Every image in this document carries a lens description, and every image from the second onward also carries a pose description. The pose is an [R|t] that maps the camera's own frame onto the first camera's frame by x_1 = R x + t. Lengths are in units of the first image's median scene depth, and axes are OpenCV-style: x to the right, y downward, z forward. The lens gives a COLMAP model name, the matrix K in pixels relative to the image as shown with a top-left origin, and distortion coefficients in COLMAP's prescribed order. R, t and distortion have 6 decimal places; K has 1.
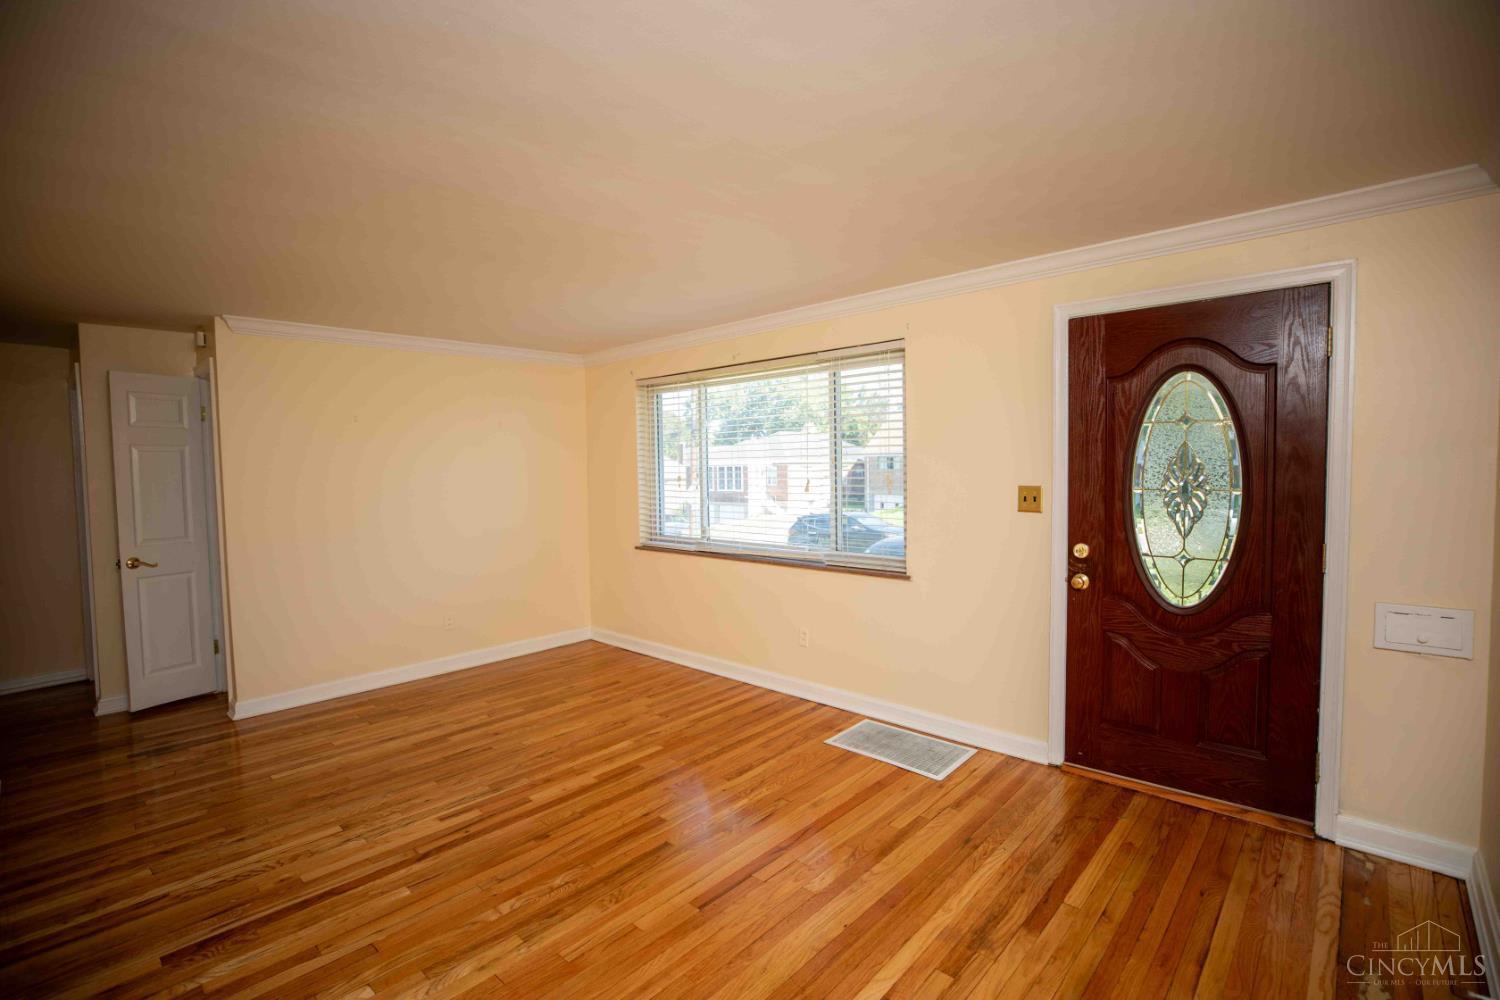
lens RADIAL K [[709.6, 0, 739.8], [0, 709.6, 501.9], [0, 0, 1]] dist [-0.002298, 0.005255]
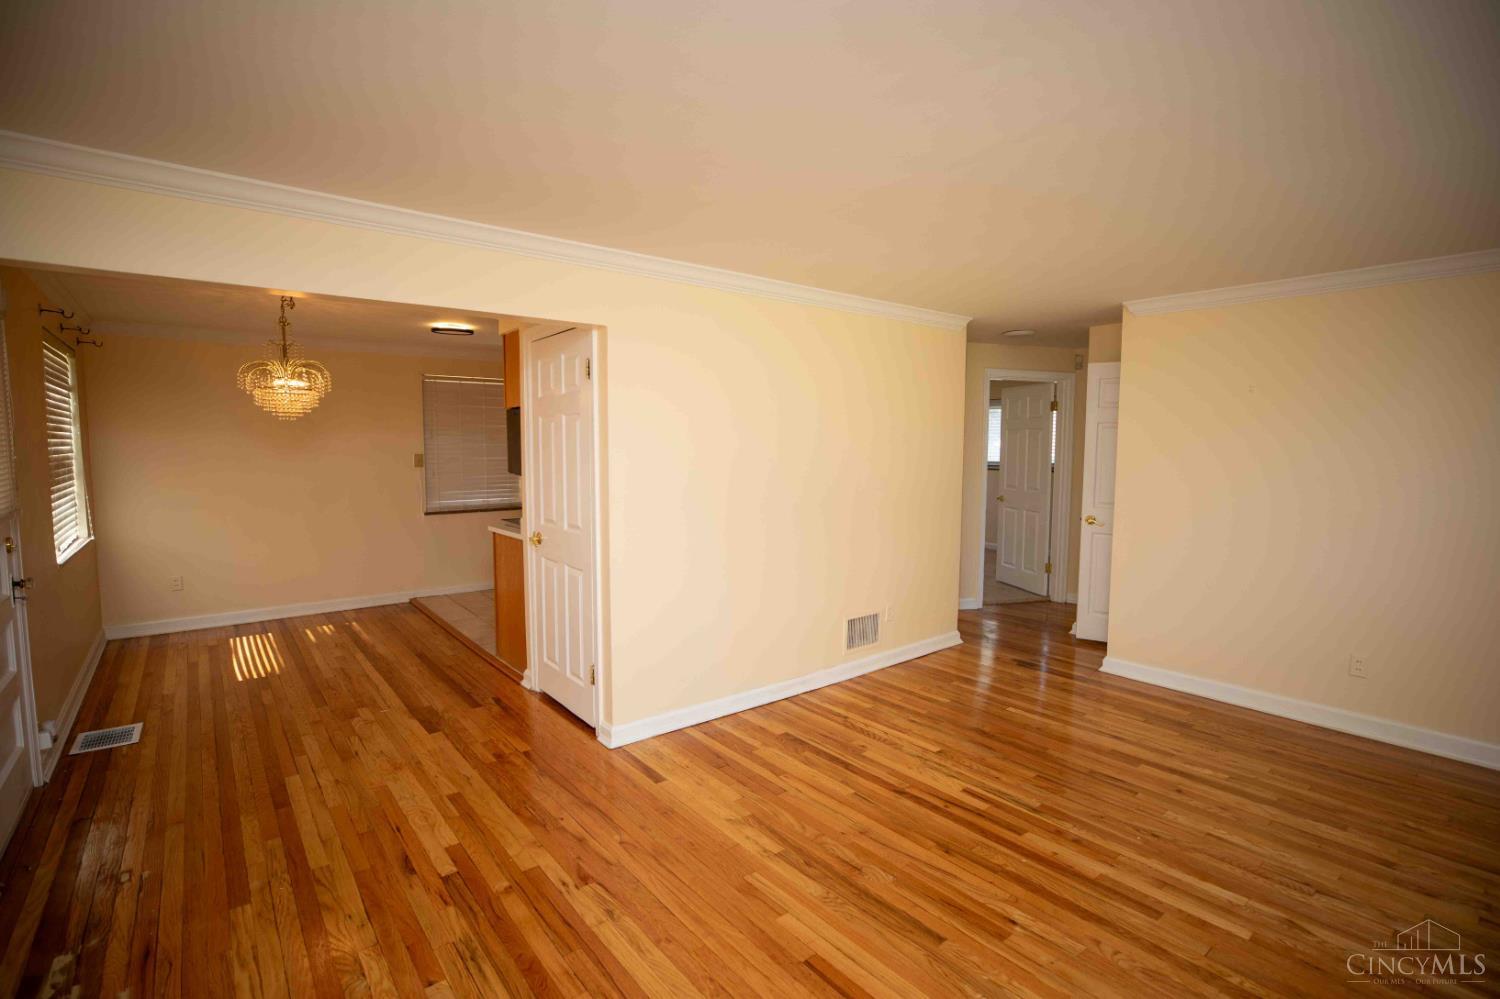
lens RADIAL K [[709.6, 0, 739.2], [0, 709.6, 502.6], [0, 0, 1]] dist [-0.002298, 0.005255]
pose [[-0.150952, 0.094770, -0.983988, 0.517549], [-0.046640, 0.993603, 0.102851, -0.048509], [0.987440, 0.061419, -0.145566, 0.692719]]
